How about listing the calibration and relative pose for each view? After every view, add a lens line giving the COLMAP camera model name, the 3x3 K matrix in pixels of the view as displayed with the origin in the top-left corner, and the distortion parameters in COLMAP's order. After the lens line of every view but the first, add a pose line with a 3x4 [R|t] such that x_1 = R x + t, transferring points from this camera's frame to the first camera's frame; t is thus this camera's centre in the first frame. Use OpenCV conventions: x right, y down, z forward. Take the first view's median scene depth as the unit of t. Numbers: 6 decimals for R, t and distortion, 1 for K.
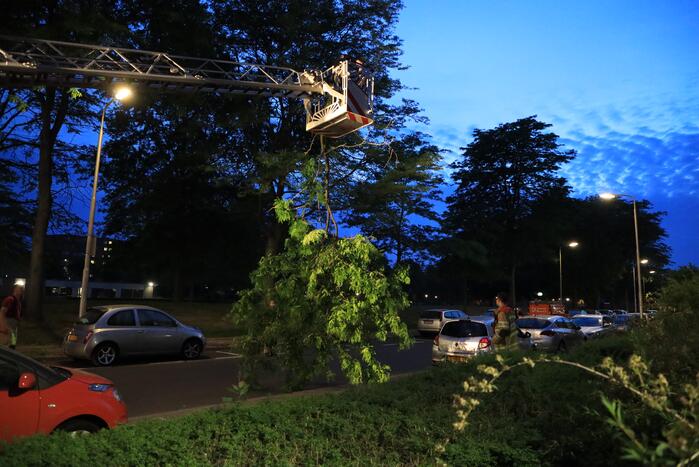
lens RADIAL K [[505.5, 0, 353.8], [0, 505.5, 230.2], [0, 0, 1]] dist [-0.109743, 0.083741]
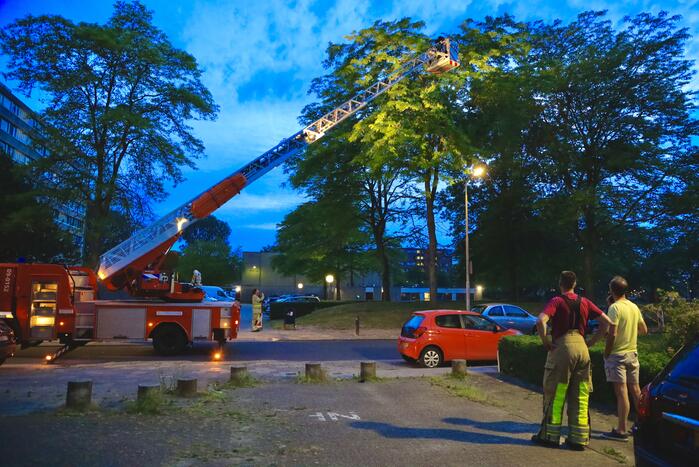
lens RADIAL K [[505.5, 0, 353.8], [0, 505.5, 230.2], [0, 0, 1]] dist [-0.109743, 0.083741]
pose [[0.819381, -0.085838, -0.566786, 0.062813], [0.084872, 0.995994, -0.028145, -0.045947], [0.566932, -0.025043, 0.823384, -0.334895]]
